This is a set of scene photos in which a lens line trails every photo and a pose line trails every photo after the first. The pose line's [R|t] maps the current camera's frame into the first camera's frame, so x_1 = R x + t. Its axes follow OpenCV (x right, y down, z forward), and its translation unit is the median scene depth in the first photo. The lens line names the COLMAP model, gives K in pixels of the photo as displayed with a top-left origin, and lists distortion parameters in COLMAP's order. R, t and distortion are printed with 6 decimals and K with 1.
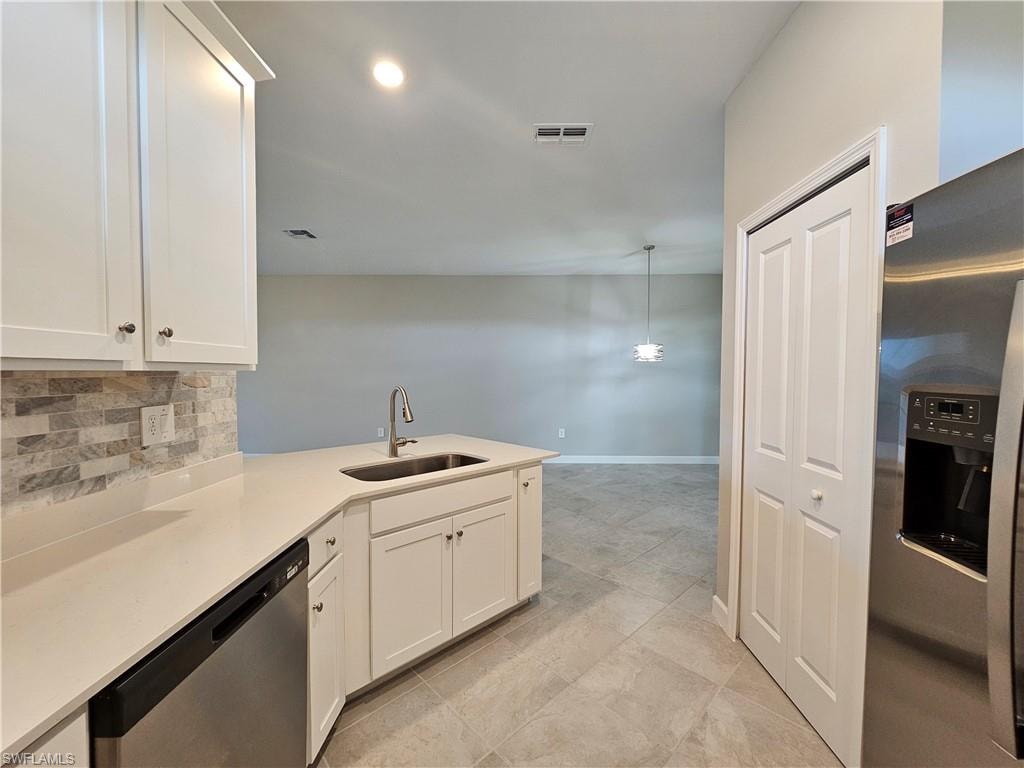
lens RADIAL K [[419.6, 0, 511.4], [0, 419.6, 386.8], [0, 0, 1]] dist [-0.003106, 0.000693]
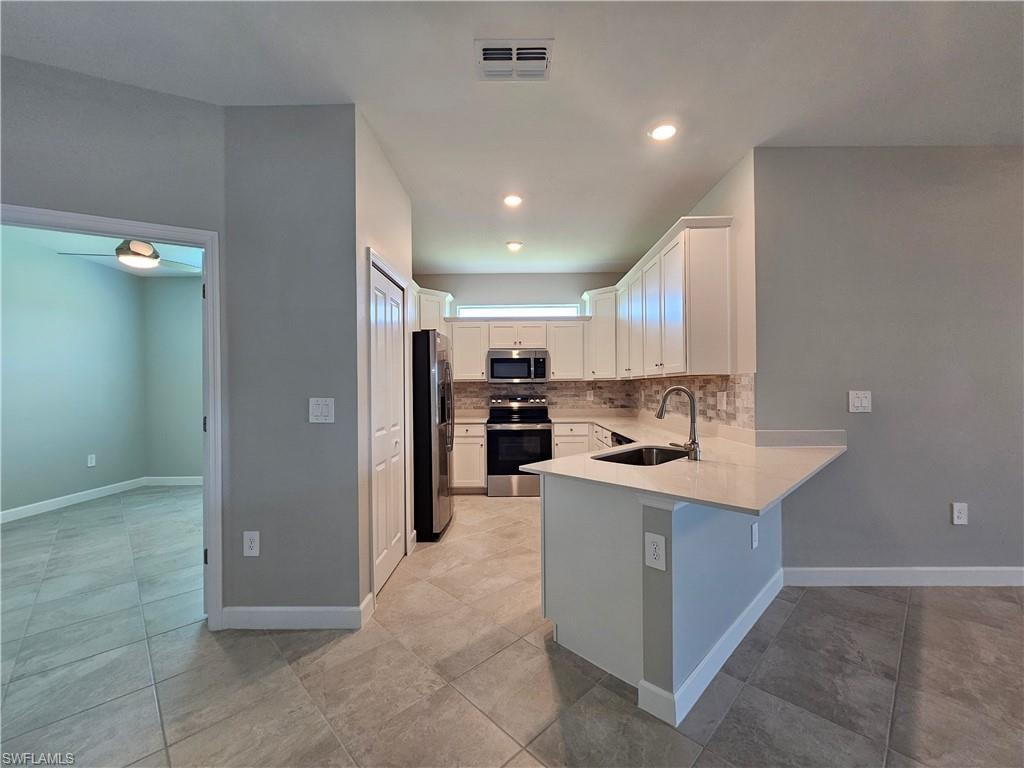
lens RADIAL K [[419.6, 0, 511.4], [0, 419.6, 386.8], [0, 0, 1]] dist [-0.003106, 0.000693]
pose [[-0.999963, 0.004423, -0.007420, 0.201646], [0.004177, 0.999453, 0.032806, -0.046644], [0.007561, 0.032774, -0.999434, 2.691470]]
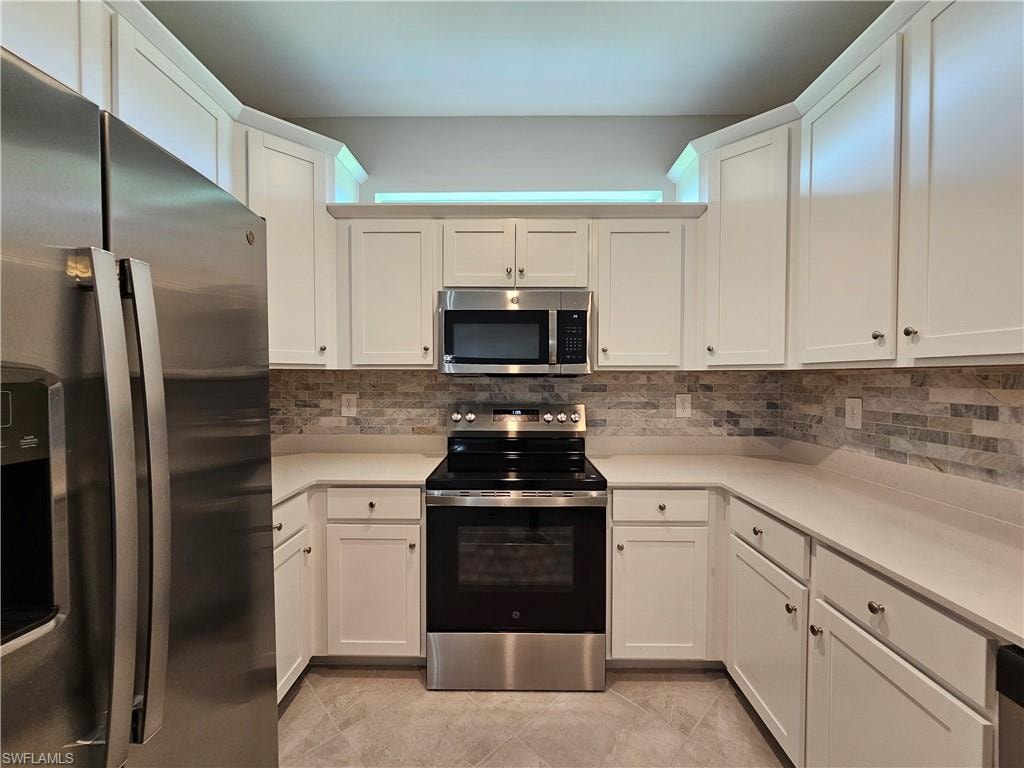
lens RADIAL K [[419.6, 0, 511.4], [0, 419.6, 386.8], [0, 0, 1]] dist [-0.003106, 0.000693]
pose [[-0.999960, -0.006352, -0.006276, 0.147234], [-0.006705, 0.998299, 0.057915, -0.008889], [0.005897, 0.057955, -0.998302, 0.808846]]
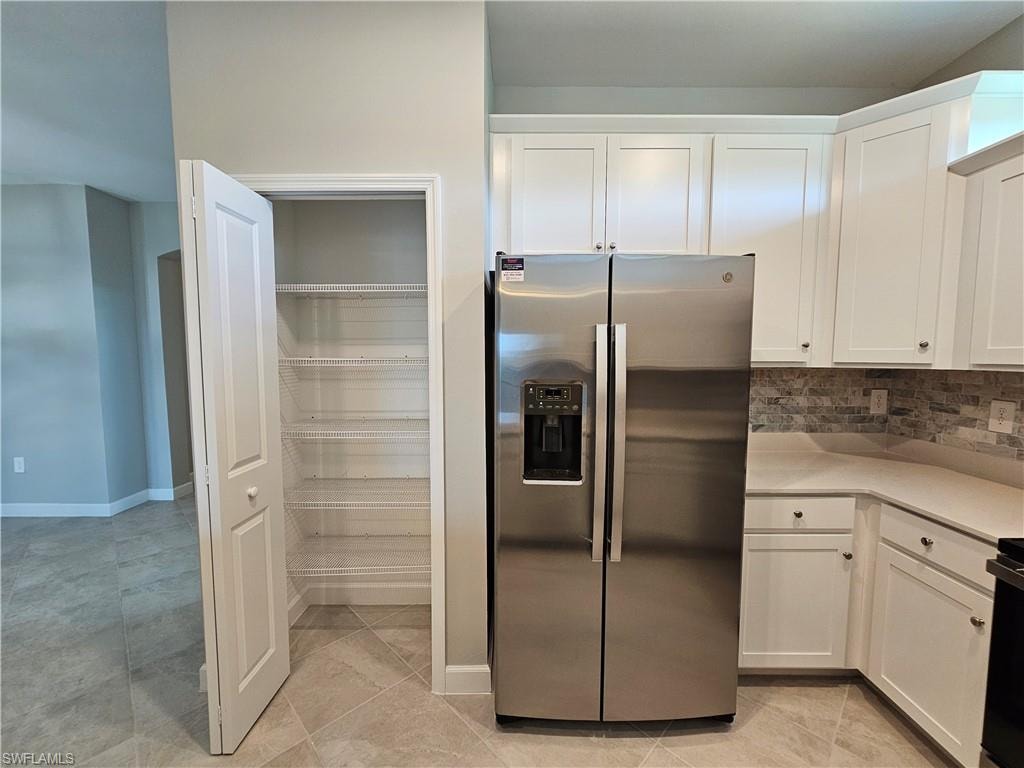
lens RADIAL K [[419.6, 0, 511.4], [0, 419.6, 386.8], [0, 0, 1]] dist [-0.003106, 0.000693]
pose [[-0.016049, -0.080981, 0.996586, -0.321328], [0.032956, 0.996130, 0.081475, -0.059629], [-0.999328, 0.034151, -0.013318, 0.609991]]
